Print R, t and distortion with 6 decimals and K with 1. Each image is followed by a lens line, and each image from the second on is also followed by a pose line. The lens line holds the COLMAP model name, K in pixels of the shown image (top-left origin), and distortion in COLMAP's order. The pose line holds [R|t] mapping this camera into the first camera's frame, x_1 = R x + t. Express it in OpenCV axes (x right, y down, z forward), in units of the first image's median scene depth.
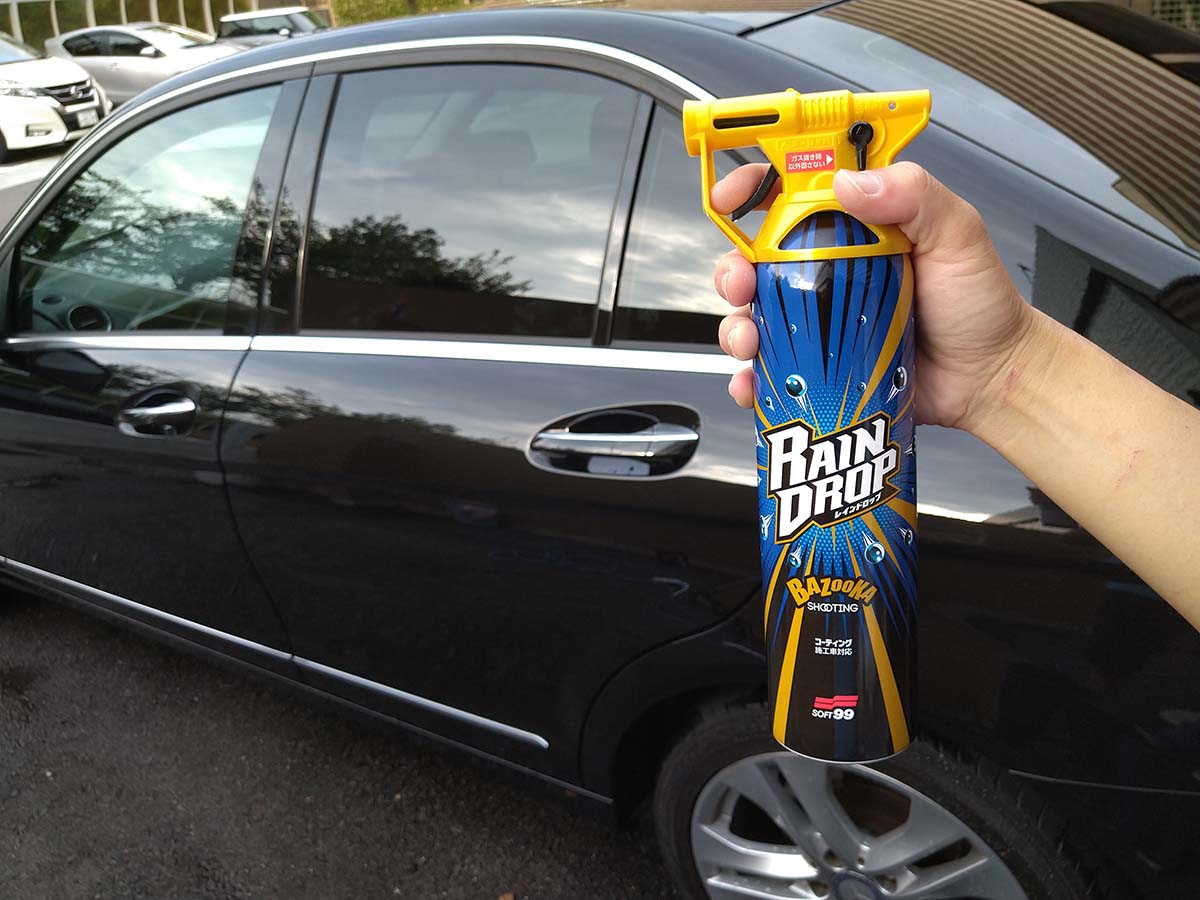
lens RADIAL K [[1005.6, 0, 600.0], [0, 1005.6, 450.0], [0, 0, 1]] dist [-0.004800, 0.004428]
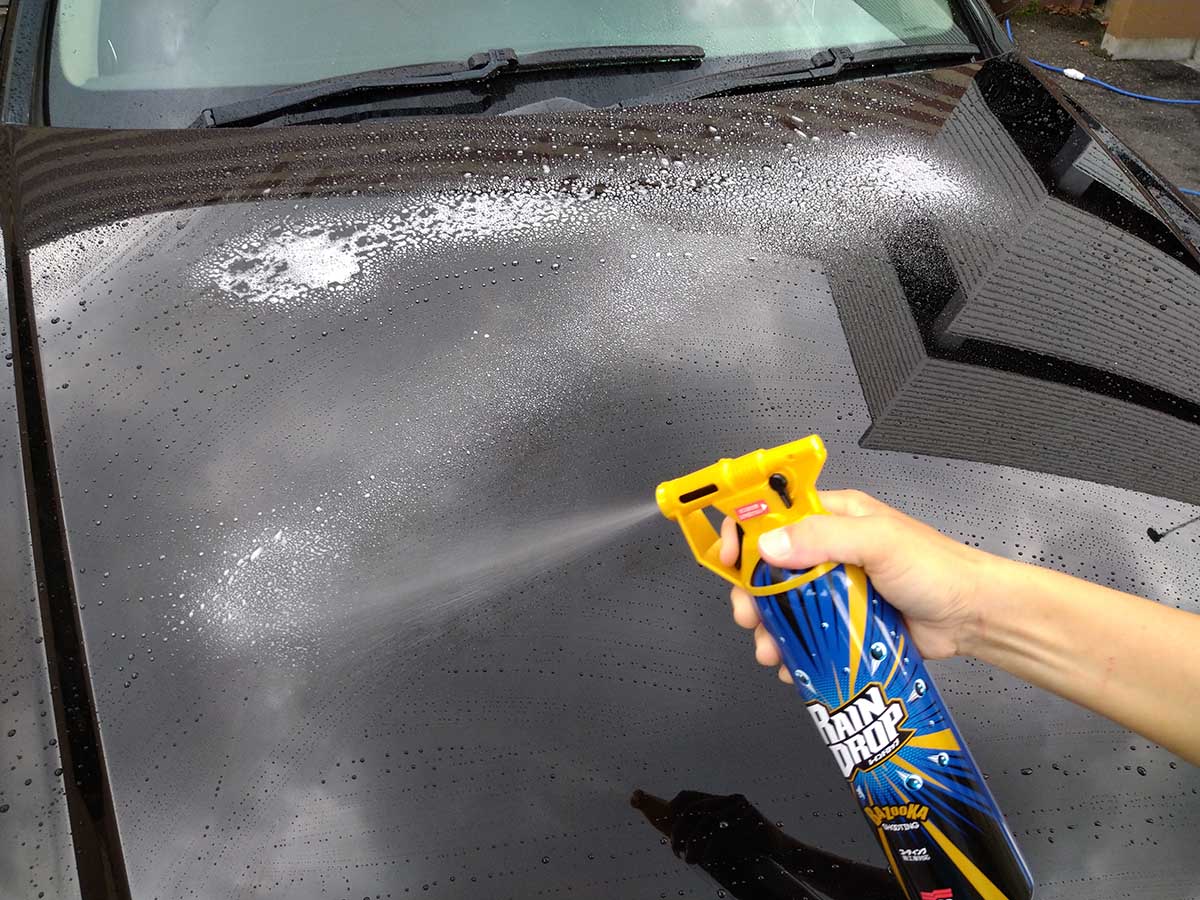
lens RADIAL K [[1005.6, 0, 600.0], [0, 1005.6, 450.0], [0, 0, 1]] dist [-0.004800, 0.004428]
pose [[0.866294, -0.328251, -0.376544, 0.543088], [0.332097, 0.941537, -0.056745, -0.346304], [0.373156, -0.075891, 0.924659, -0.271211]]
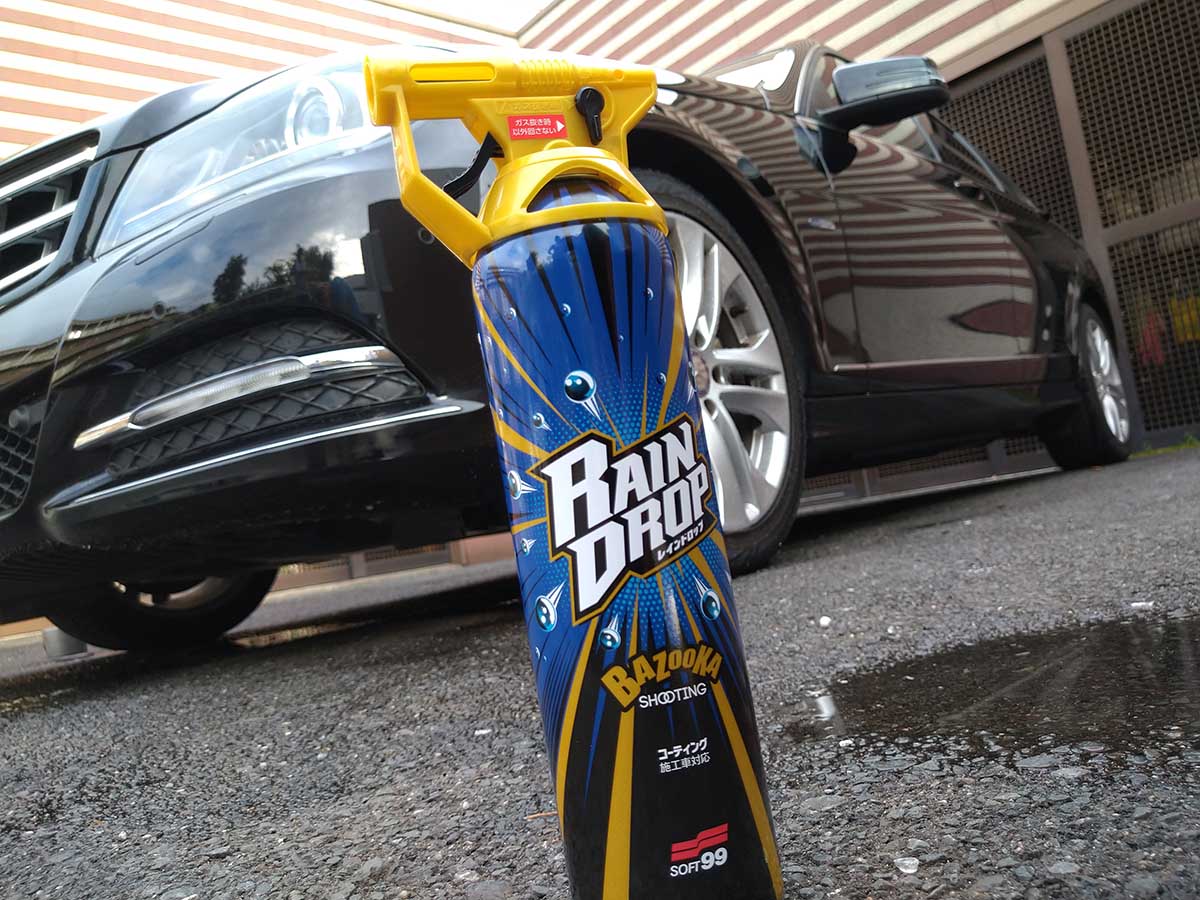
lens RADIAL K [[1005.6, 0, 600.0], [0, 1005.6, 450.0], [0, 0, 1]] dist [-0.004800, 0.004428]
pose [[0.846055, -0.034445, 0.531982, -0.180197], [0.213568, 0.936231, -0.279035, 0.184061], [-0.488446, 0.349693, 0.799459, 0.415165]]
